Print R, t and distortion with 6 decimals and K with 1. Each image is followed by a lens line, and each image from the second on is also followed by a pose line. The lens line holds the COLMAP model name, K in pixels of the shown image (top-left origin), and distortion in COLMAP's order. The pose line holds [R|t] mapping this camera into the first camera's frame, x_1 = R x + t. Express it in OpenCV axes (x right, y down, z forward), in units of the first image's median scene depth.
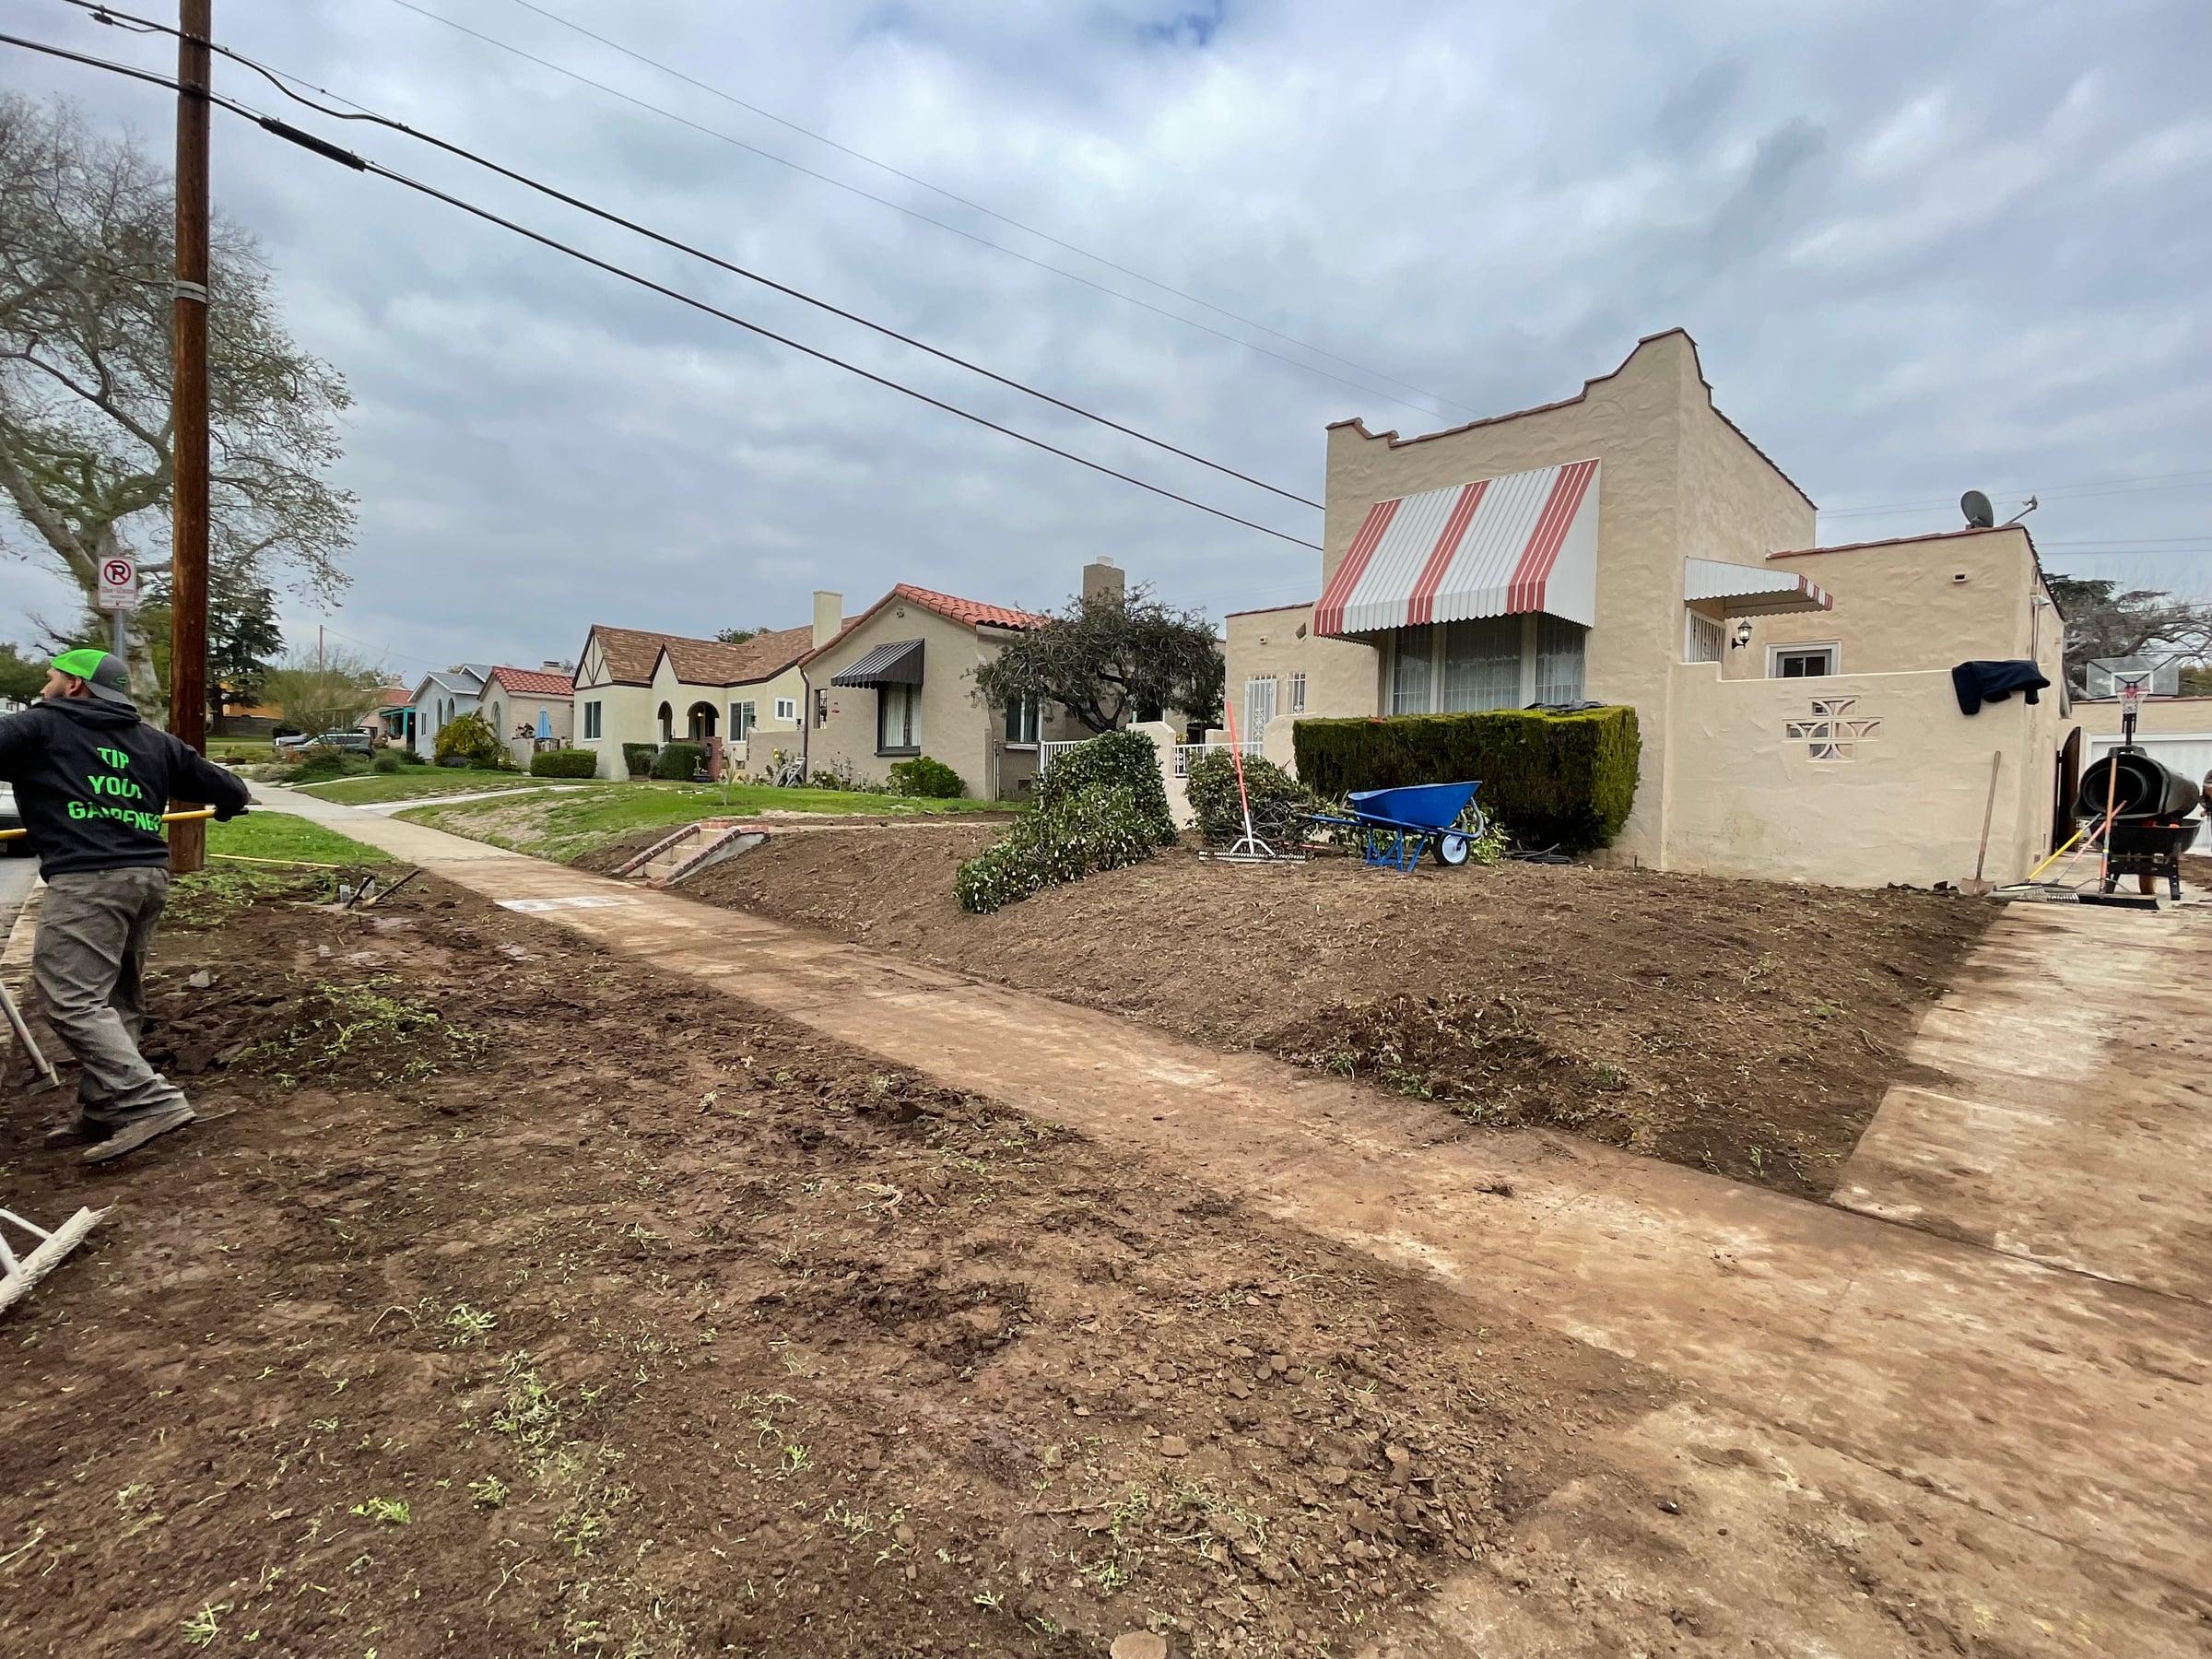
lens RADIAL K [[982.0, 0, 1107.0], [0, 982.0, 833.8], [0, 0, 1]] dist [0.000194, 0.000123]
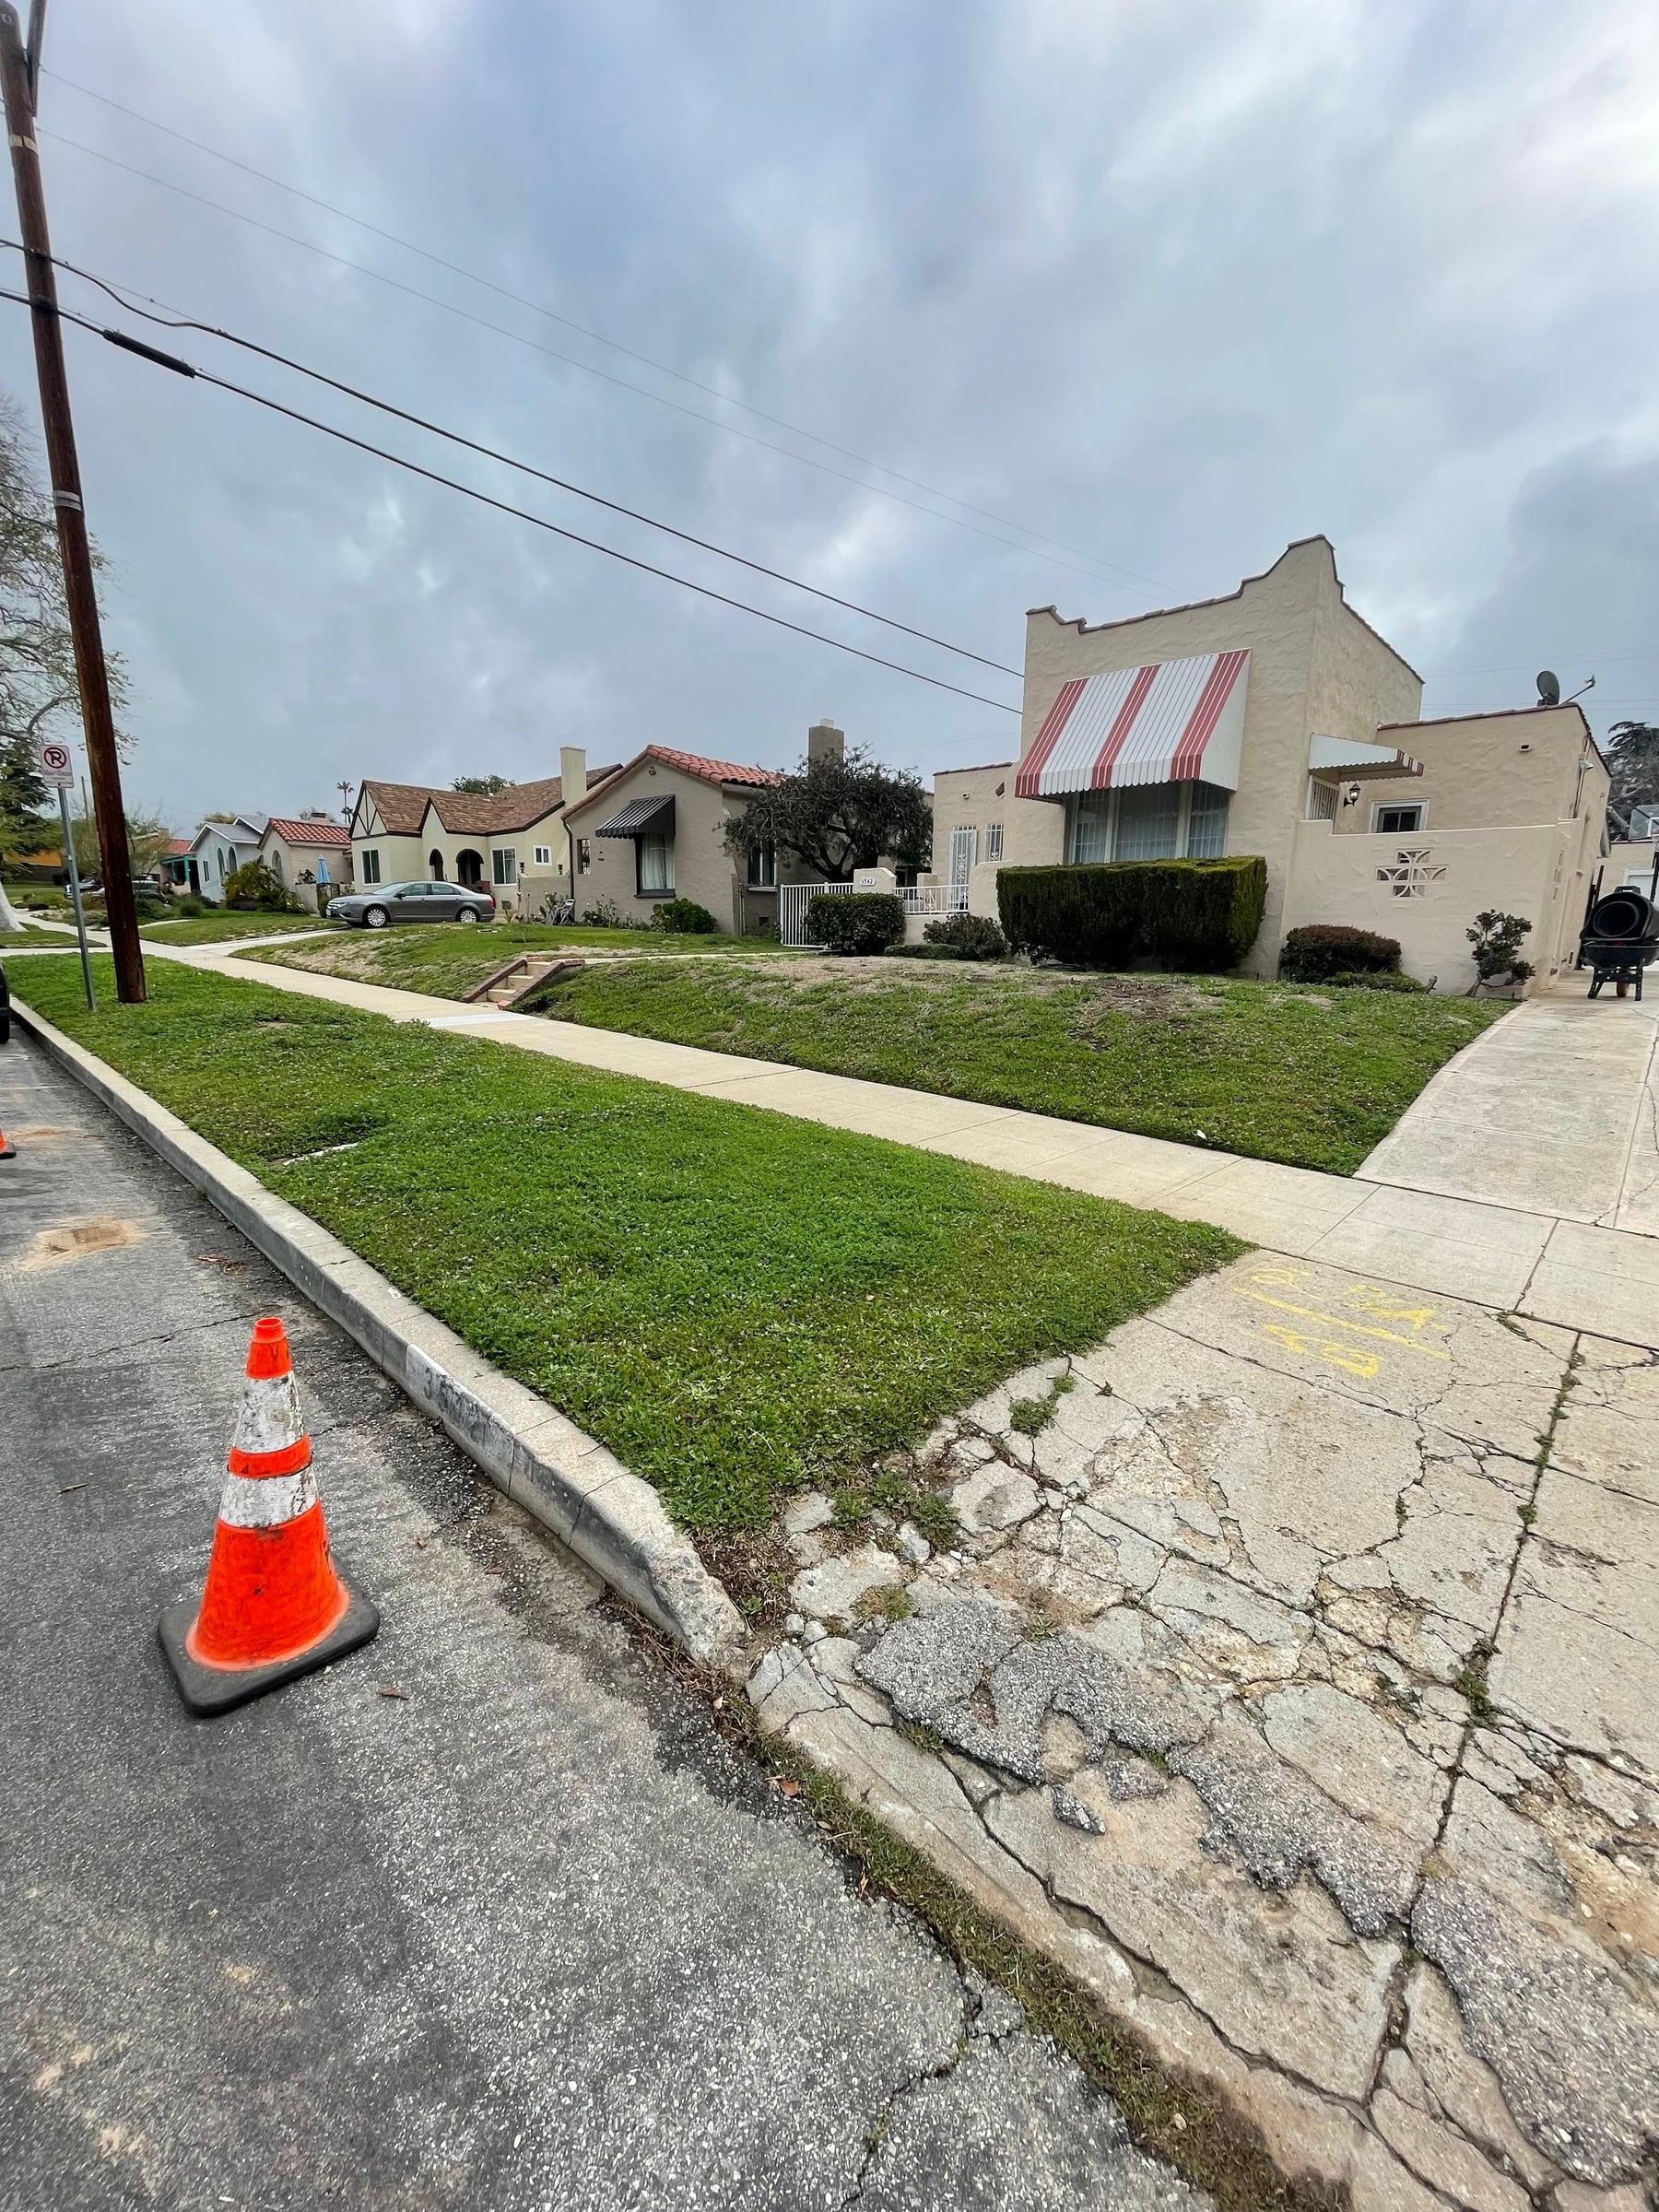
lens RADIAL K [[885.9, 0, 831.0], [0, 885.9, 1100.0], [0, 0, 1]] dist [-0.003861, 0.001295]
pose [[0.999101, -0.018970, 0.037906, -0.053533], [0.012914, 0.987978, 0.154052, -0.000299], [-0.040373, -0.153424, 0.987335, -0.113343]]
